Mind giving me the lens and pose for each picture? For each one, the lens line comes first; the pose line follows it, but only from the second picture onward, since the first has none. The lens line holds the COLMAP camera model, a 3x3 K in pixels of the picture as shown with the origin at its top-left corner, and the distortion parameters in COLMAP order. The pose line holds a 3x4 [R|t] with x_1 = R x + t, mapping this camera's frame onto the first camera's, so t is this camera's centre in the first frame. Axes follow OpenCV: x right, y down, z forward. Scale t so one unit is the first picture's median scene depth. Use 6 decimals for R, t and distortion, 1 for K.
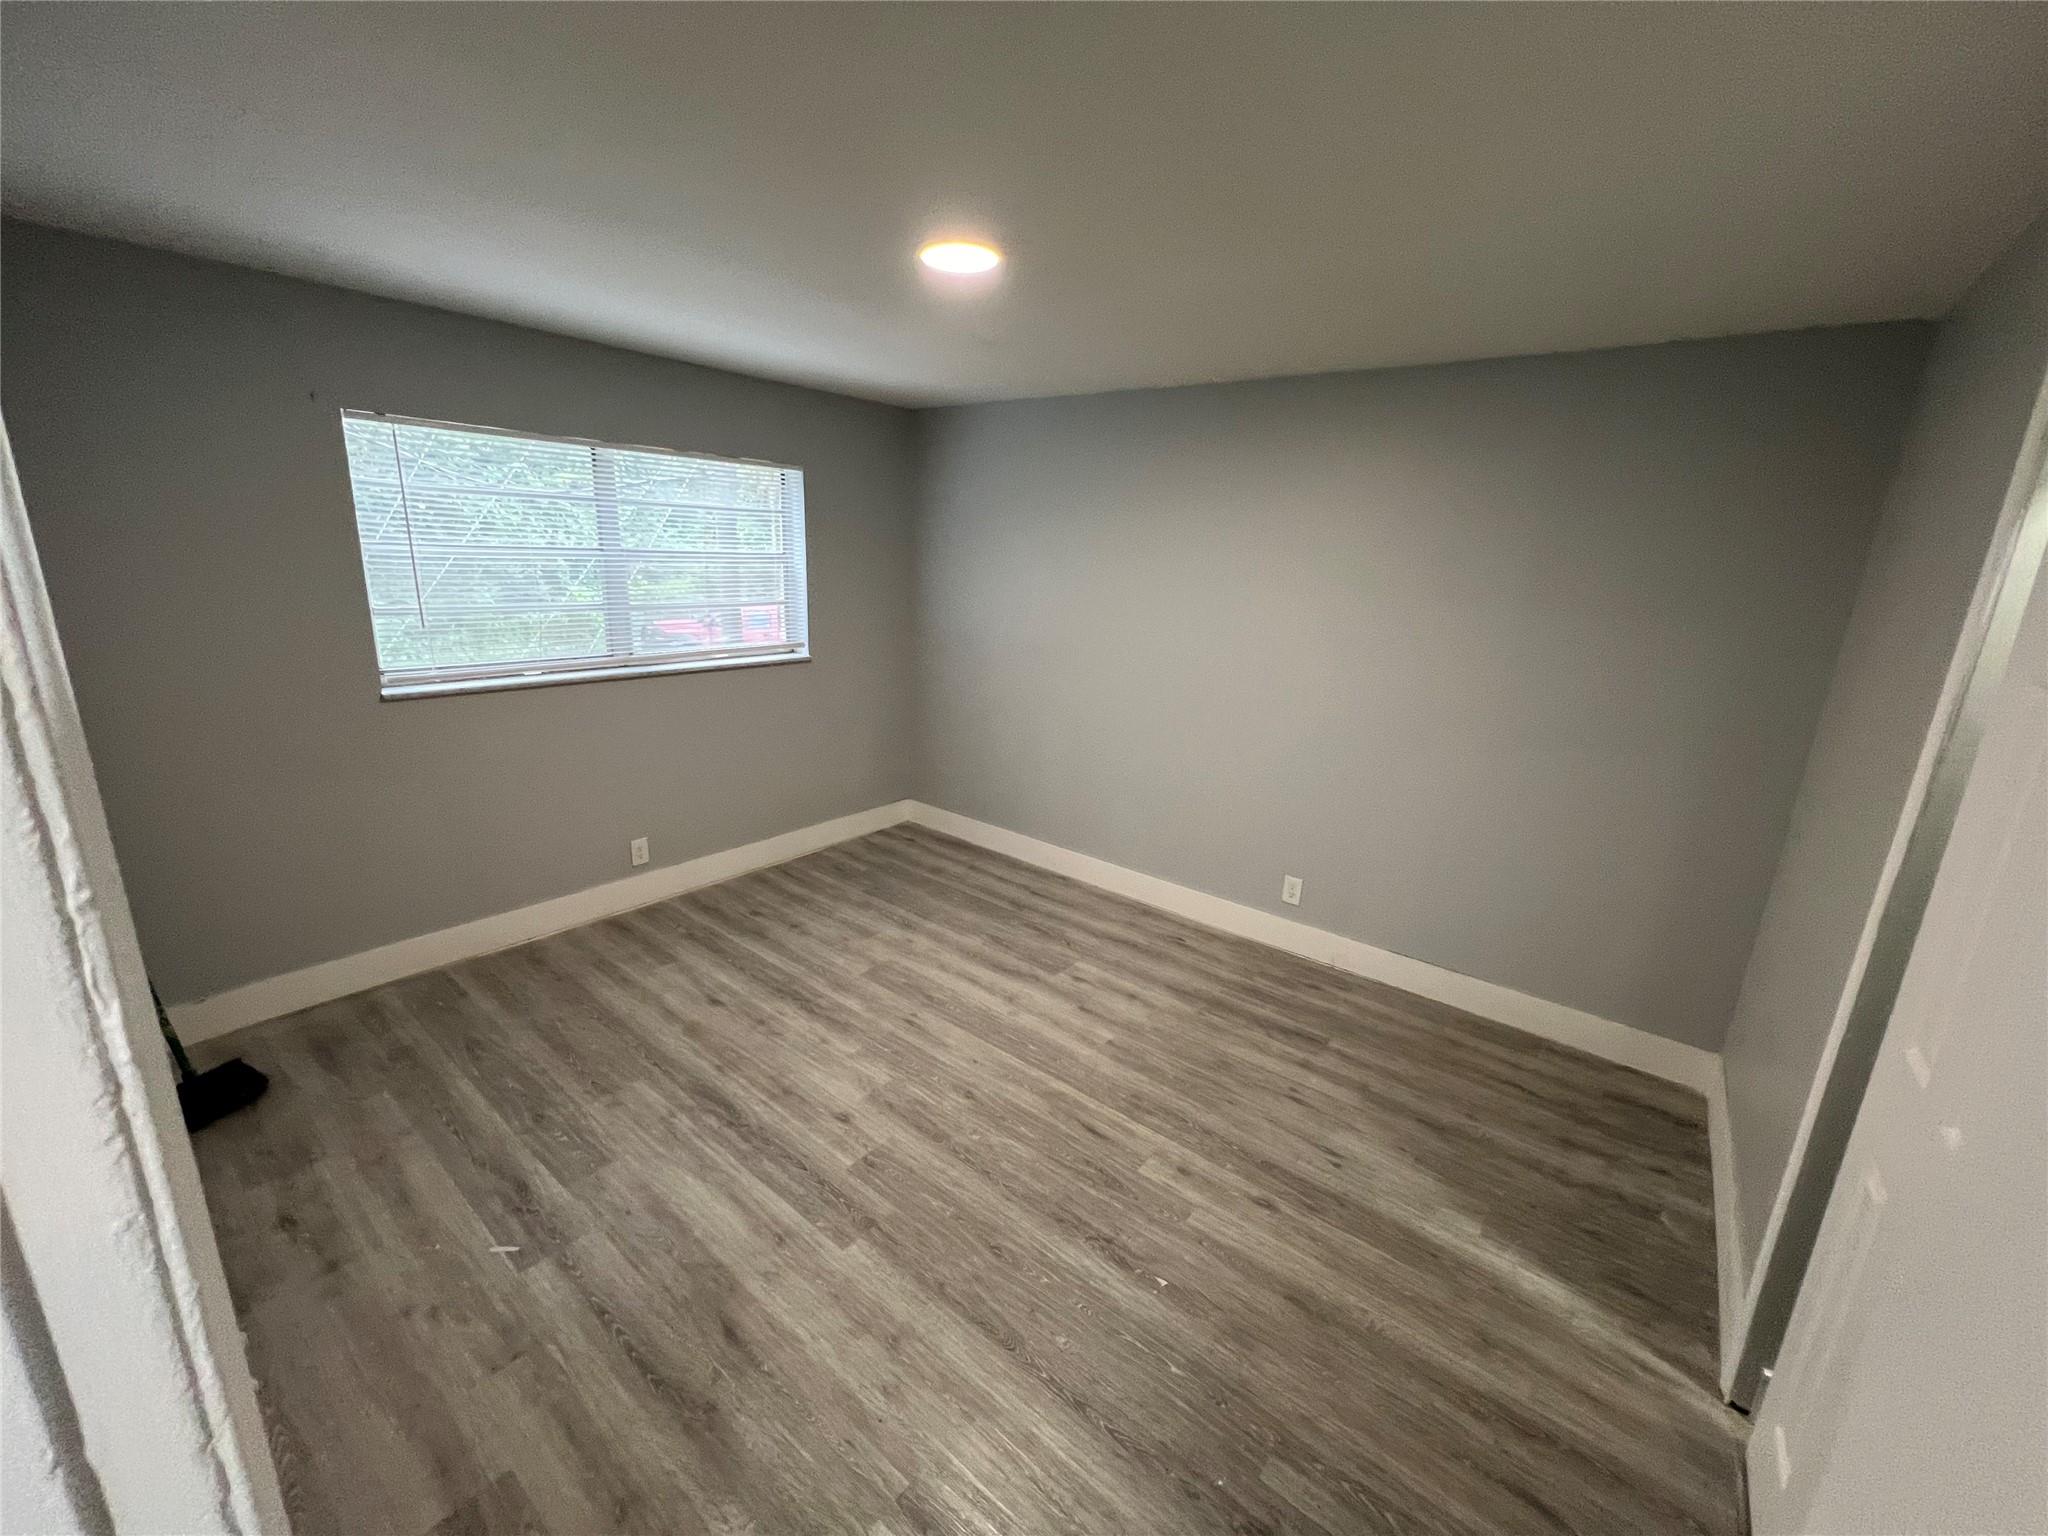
lens RADIAL K [[819.9, 0, 1026.2], [0, 819.9, 763.7], [0, 0, 1]] dist [-0.001983, 0.000015]
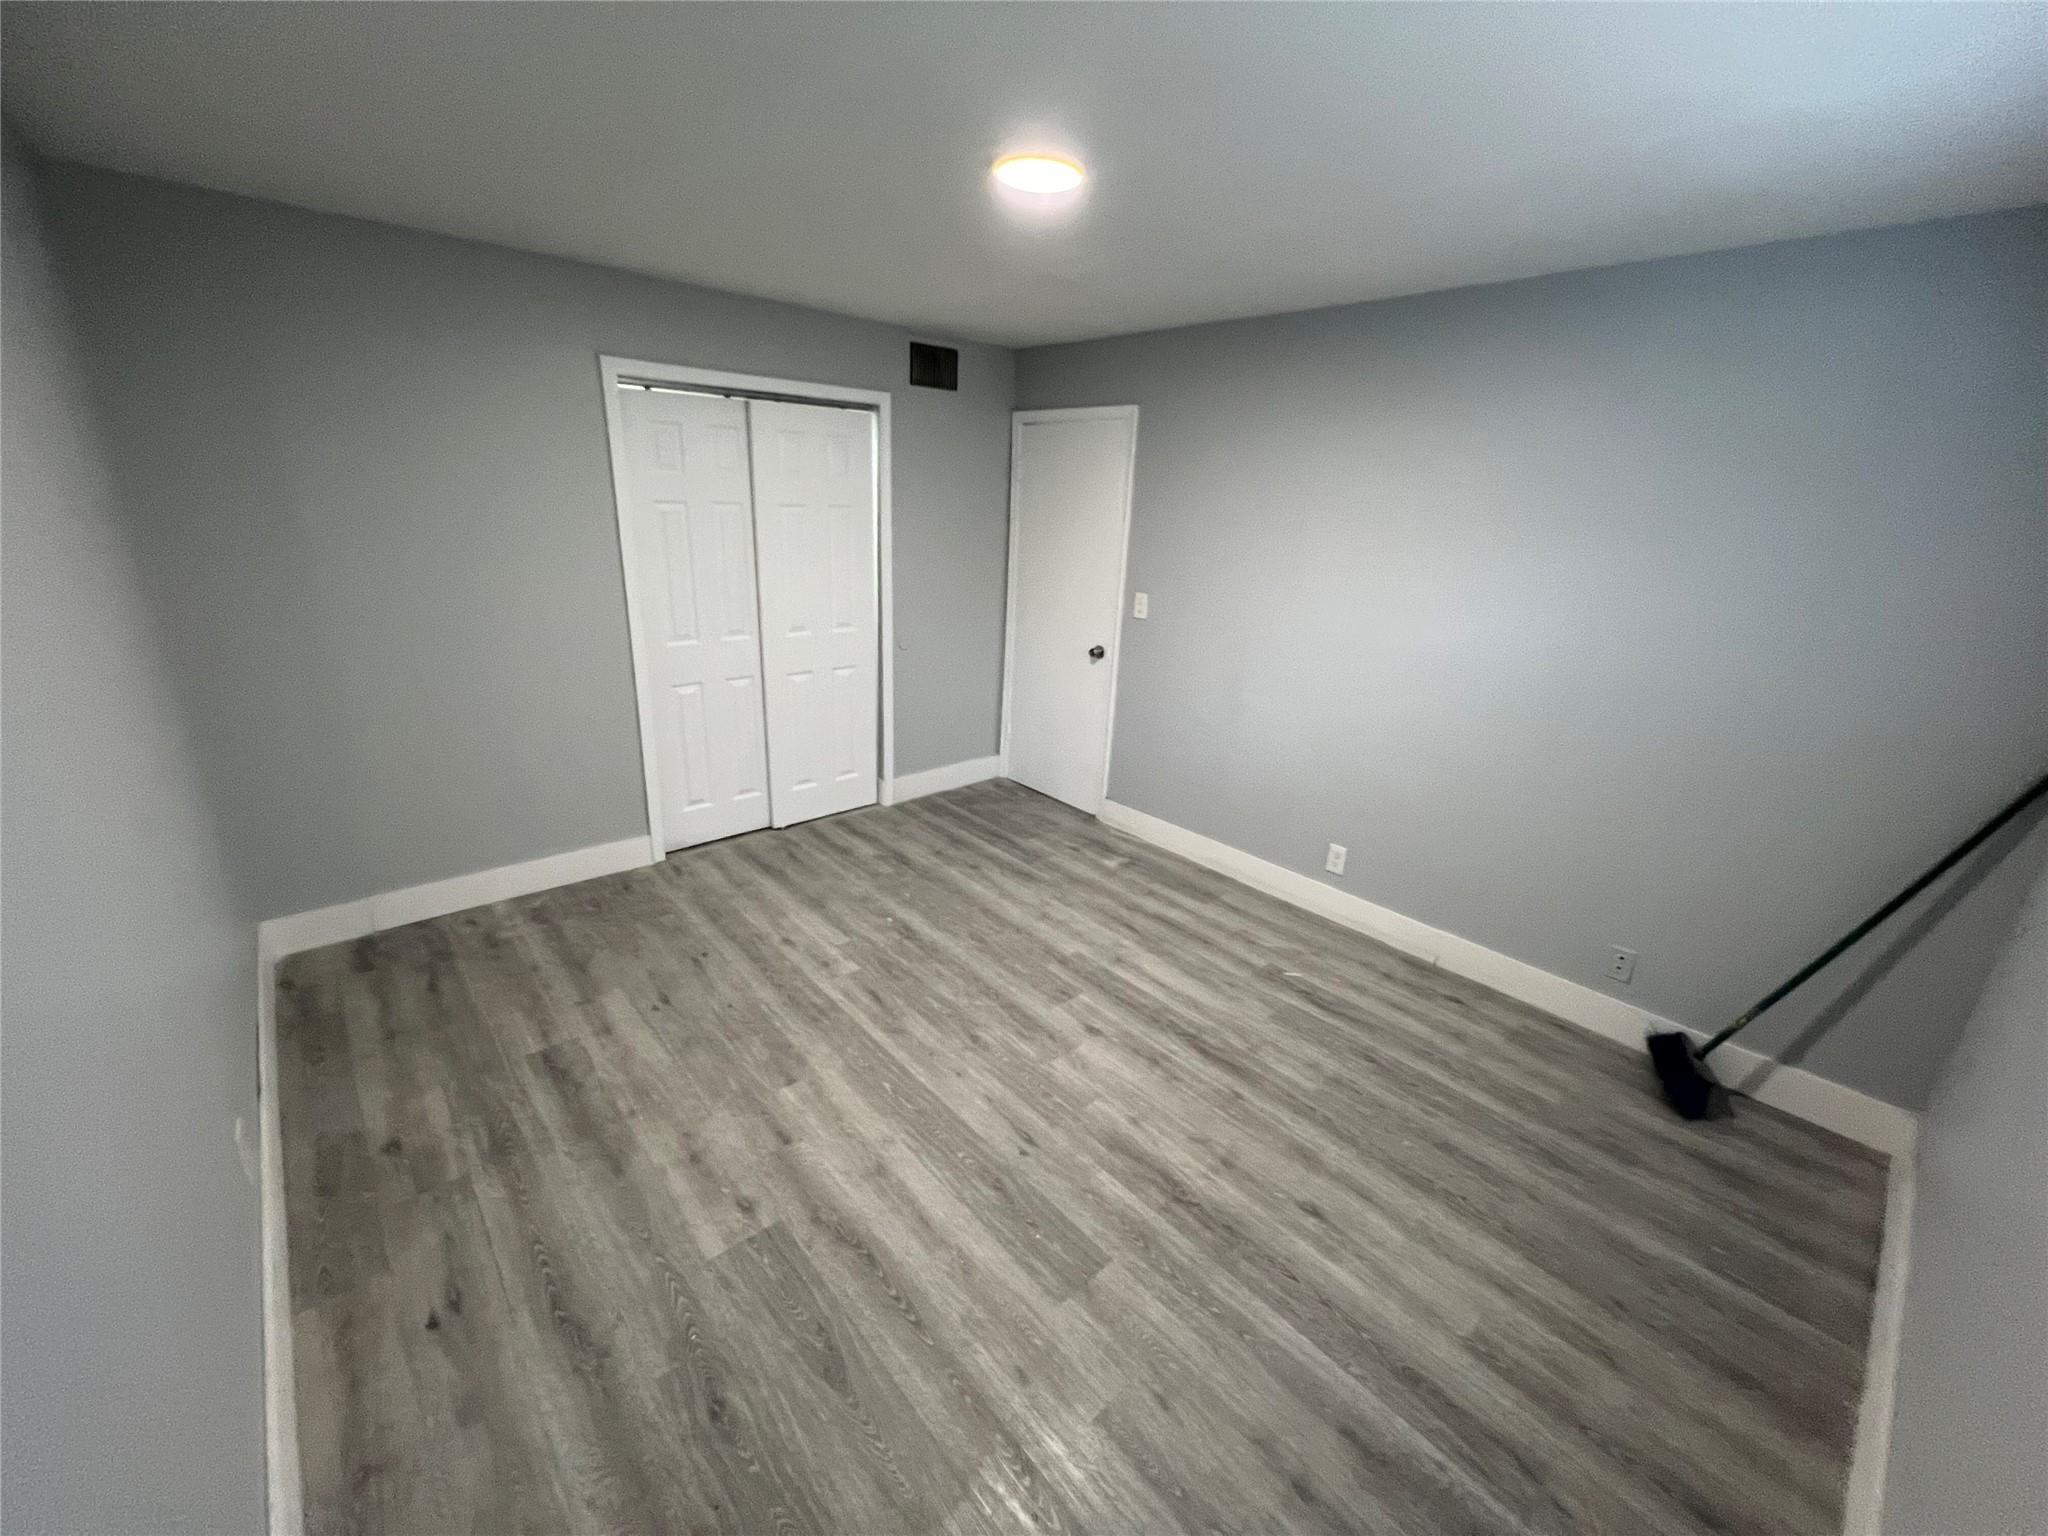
lens RADIAL K [[819.9, 0, 1027.0], [0, 819.9, 767.3], [0, 0, 1]] dist [-0.001983, 0.000015]
pose [[-0.982563, -0.135620, 0.127186, -0.208879], [-0.042967, 0.831174, 0.554350, -0.424101], [-0.180895, 0.539219, -0.822508, 1.584931]]
